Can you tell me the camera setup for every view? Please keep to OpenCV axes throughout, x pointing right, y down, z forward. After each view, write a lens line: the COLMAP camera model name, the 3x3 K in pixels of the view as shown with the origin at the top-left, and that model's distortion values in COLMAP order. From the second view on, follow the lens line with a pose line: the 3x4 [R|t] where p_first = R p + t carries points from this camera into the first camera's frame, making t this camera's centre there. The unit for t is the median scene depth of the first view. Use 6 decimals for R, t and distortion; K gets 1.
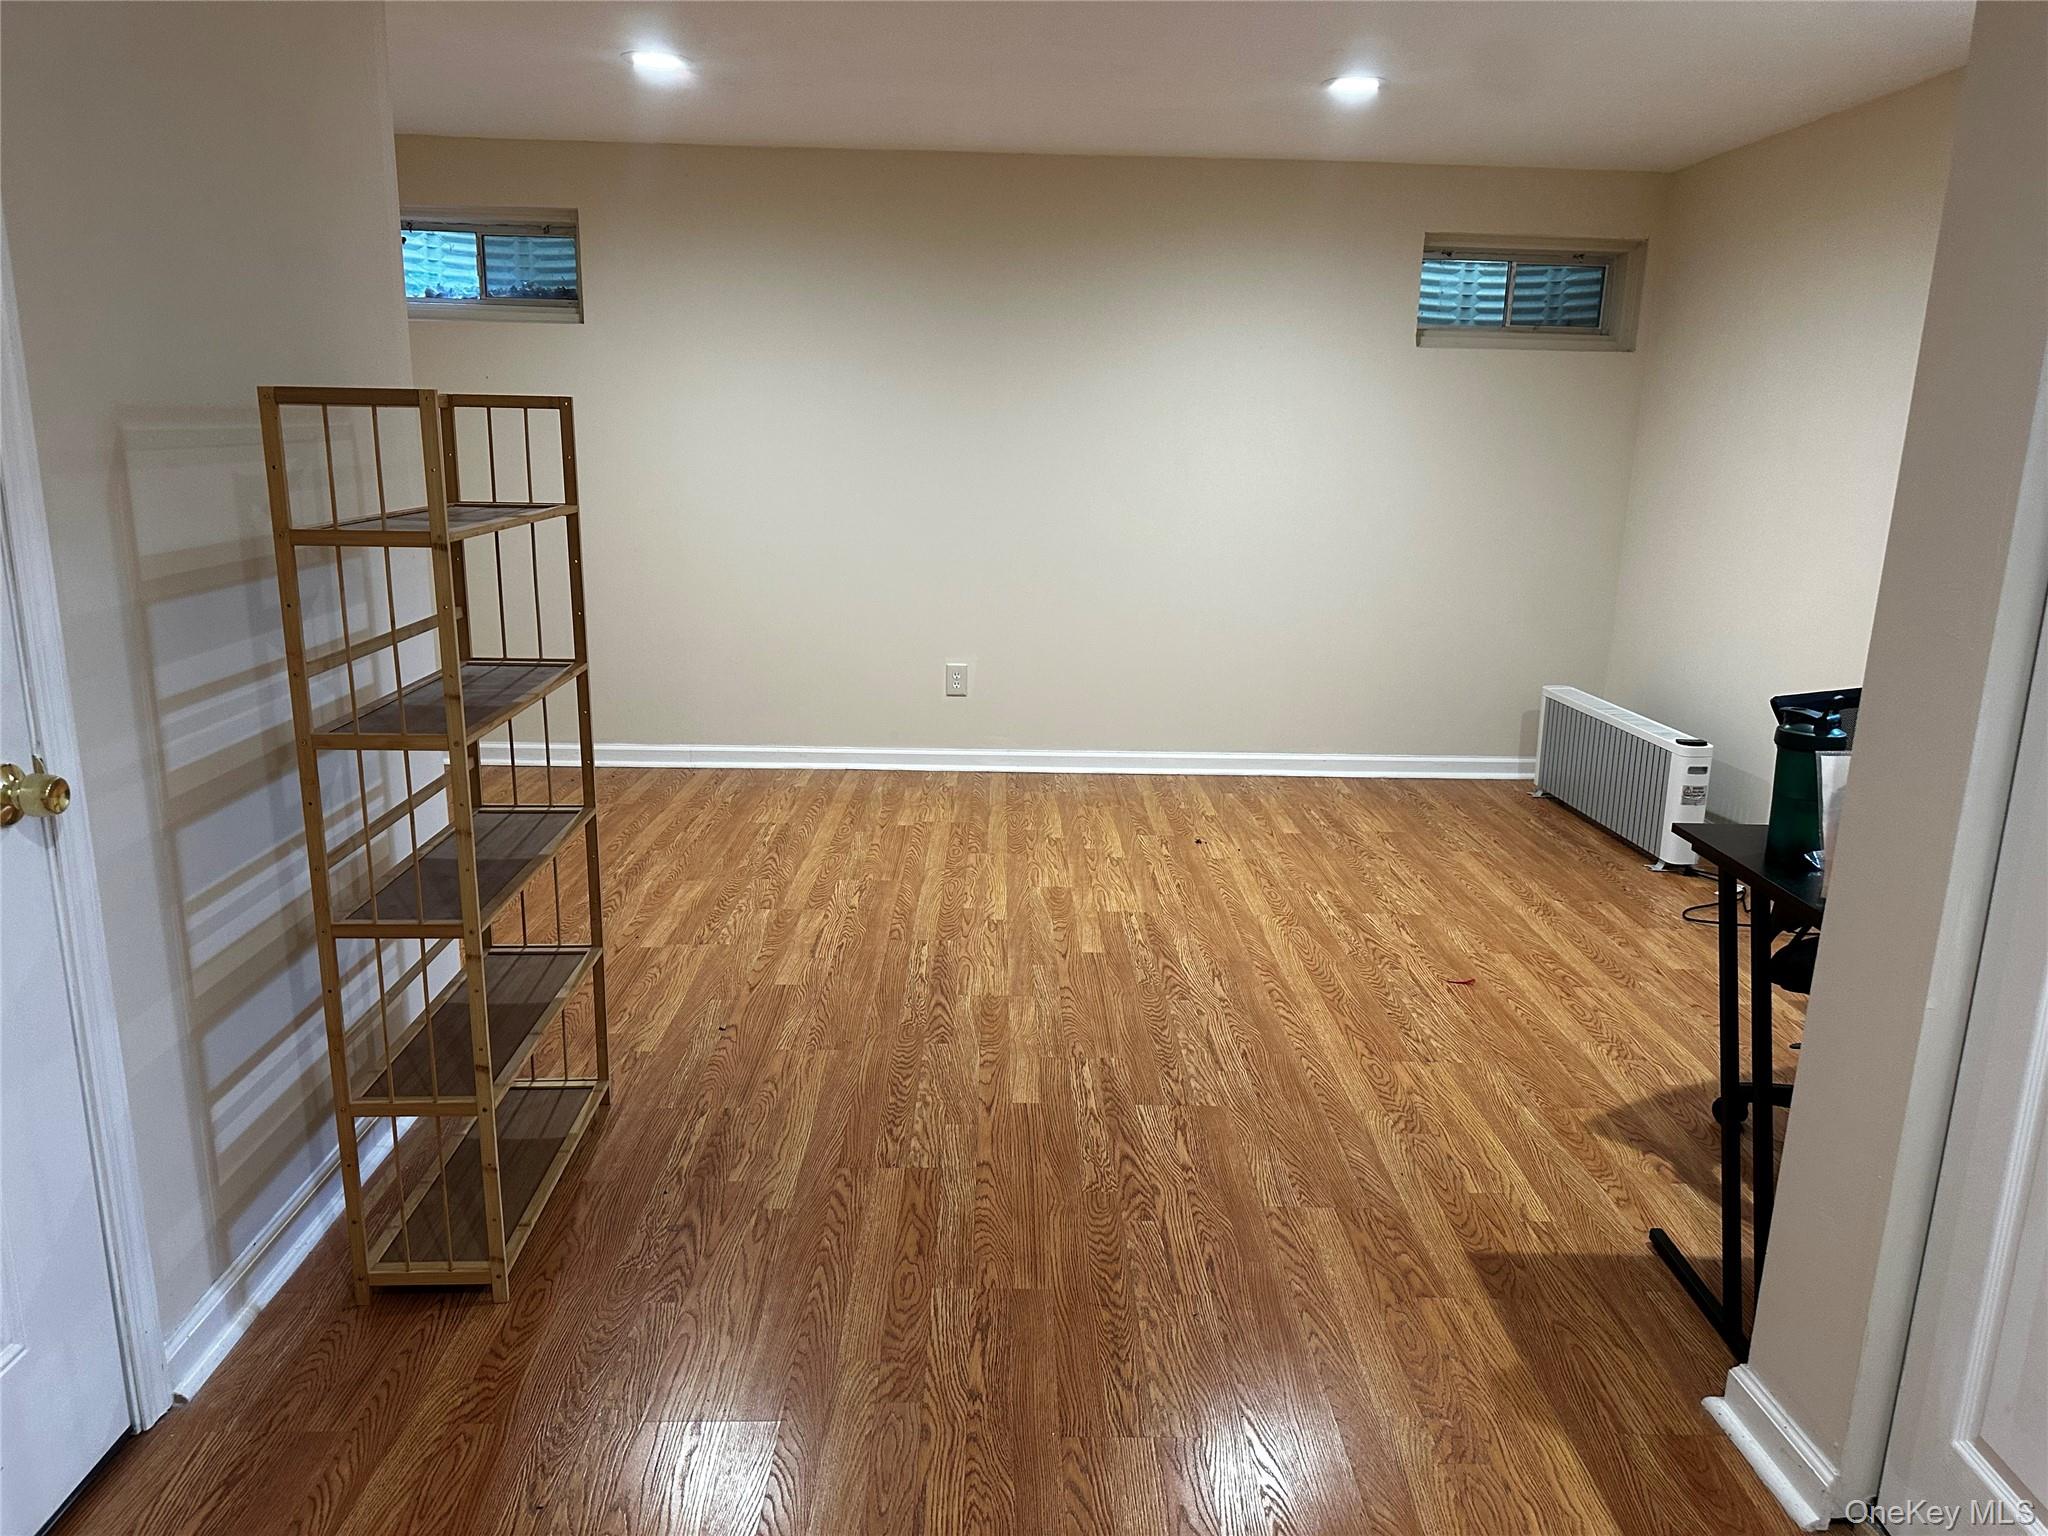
lens RADIAL K [[1426.6, 0, 1021.3], [0, 1426.6, 769.9], [0, 0, 1]] dist [0.112006, -0.149195]
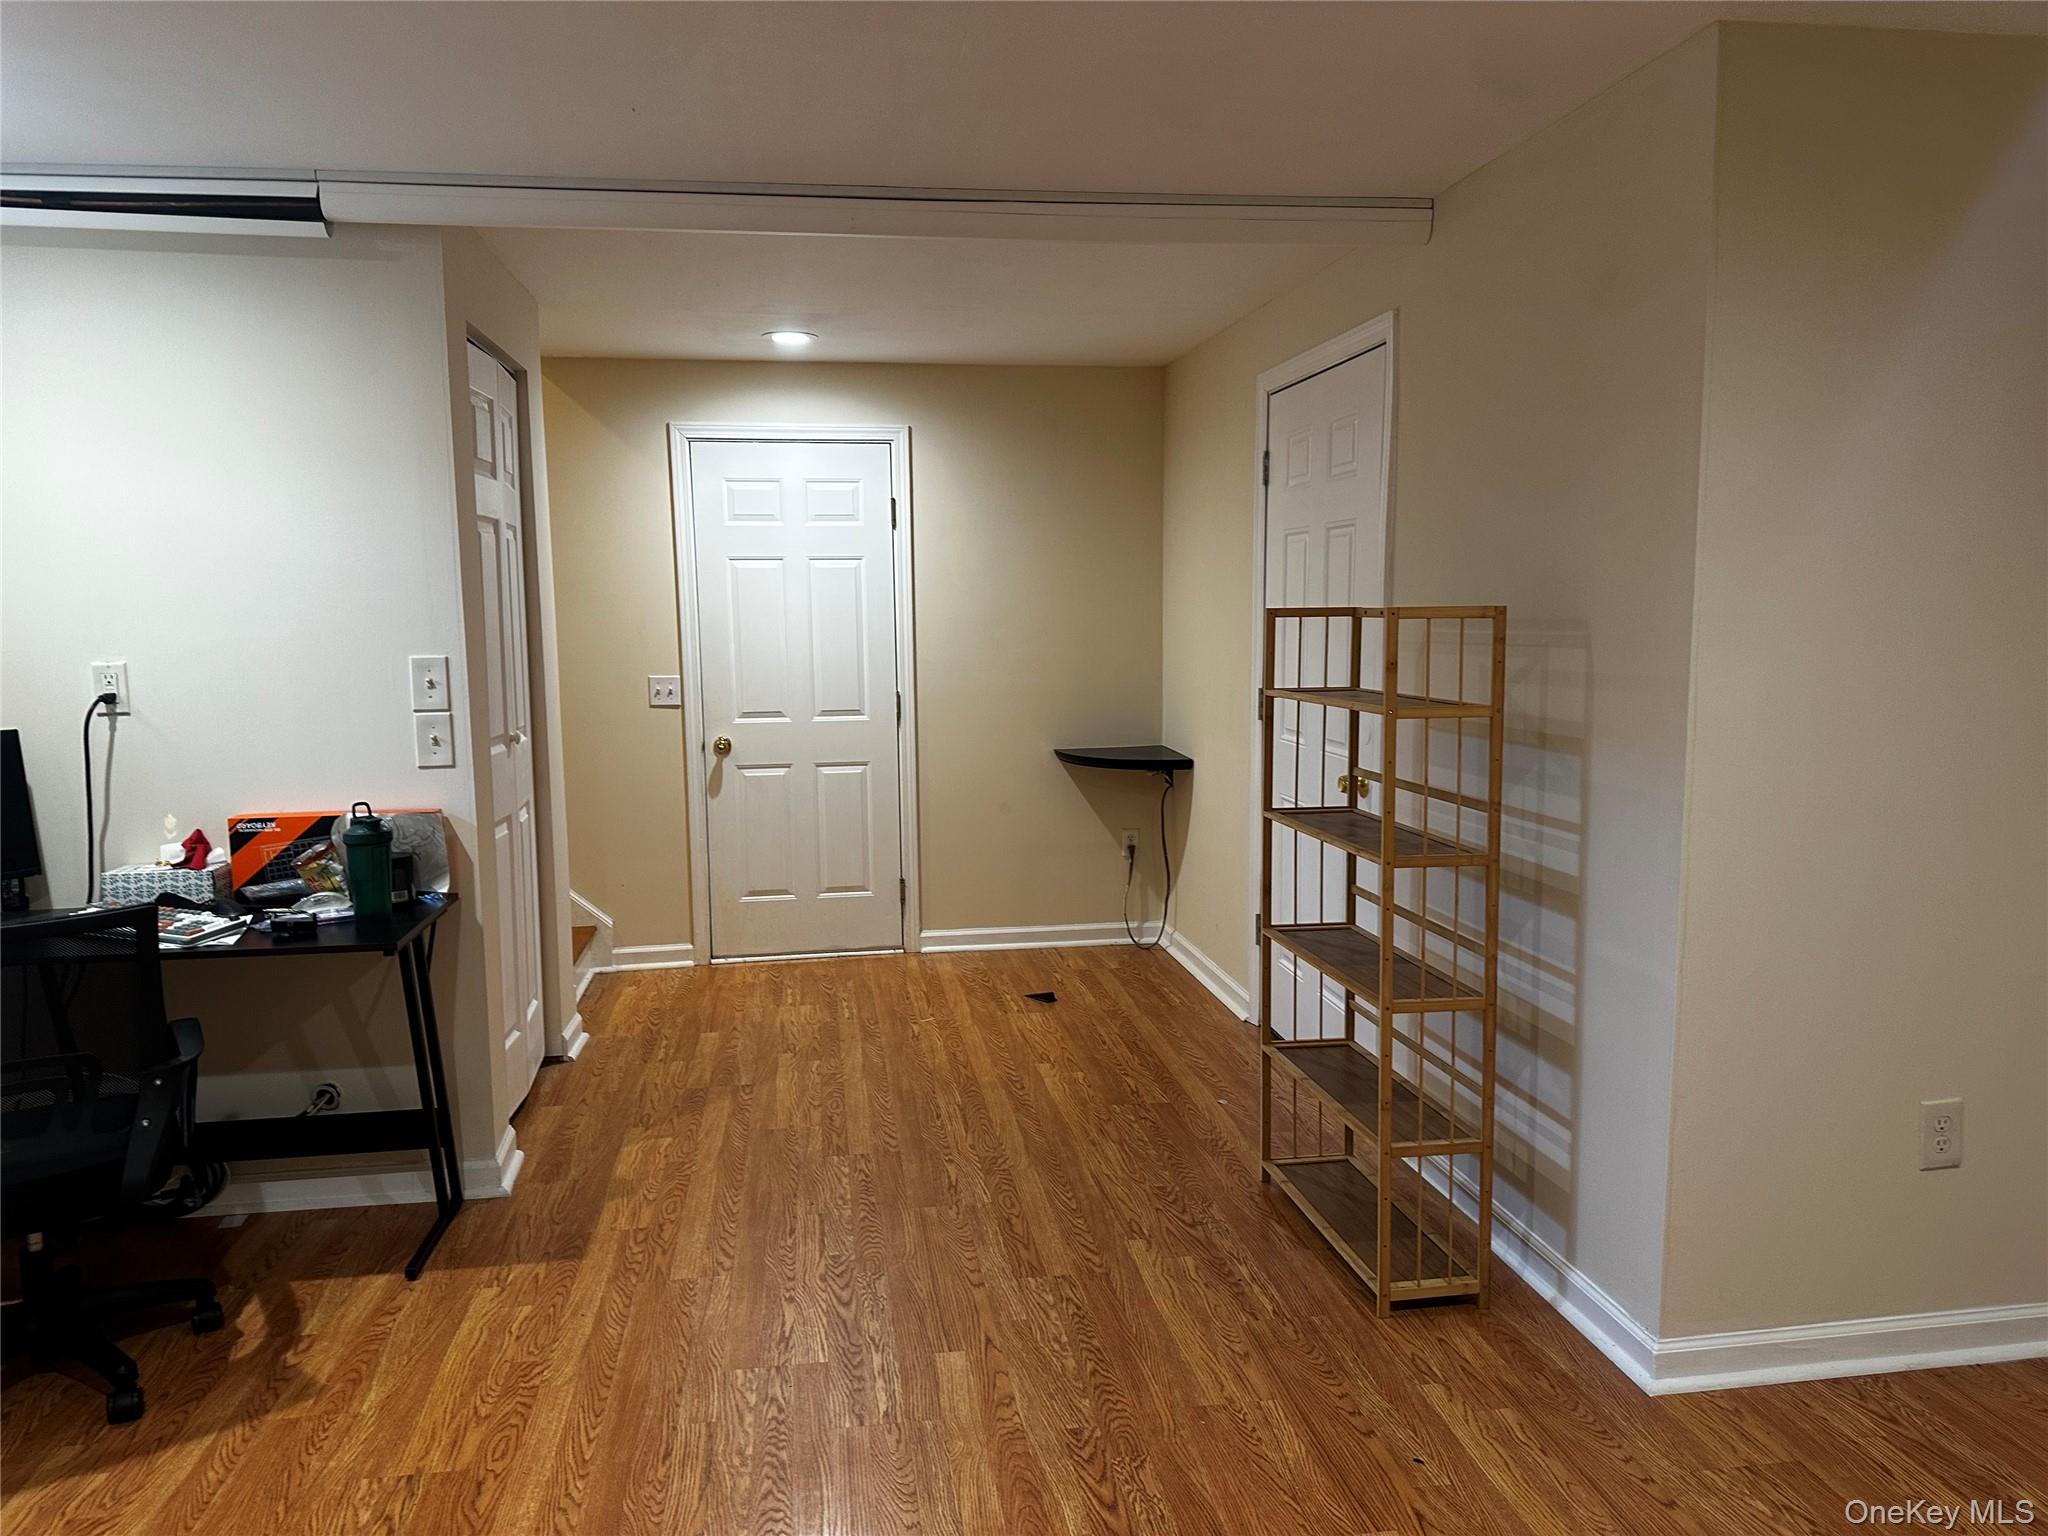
lens RADIAL K [[1426.6, 0, 1021.3], [0, 1426.6, 769.9], [0, 0, 1]] dist [0.112006, -0.149195]
pose [[-0.990785, 0.003319, -0.135404, 0.088263], [-0.043714, 0.938366, 0.342868, -0.467502], [0.128197, 0.345628, -0.929574, 1.877598]]
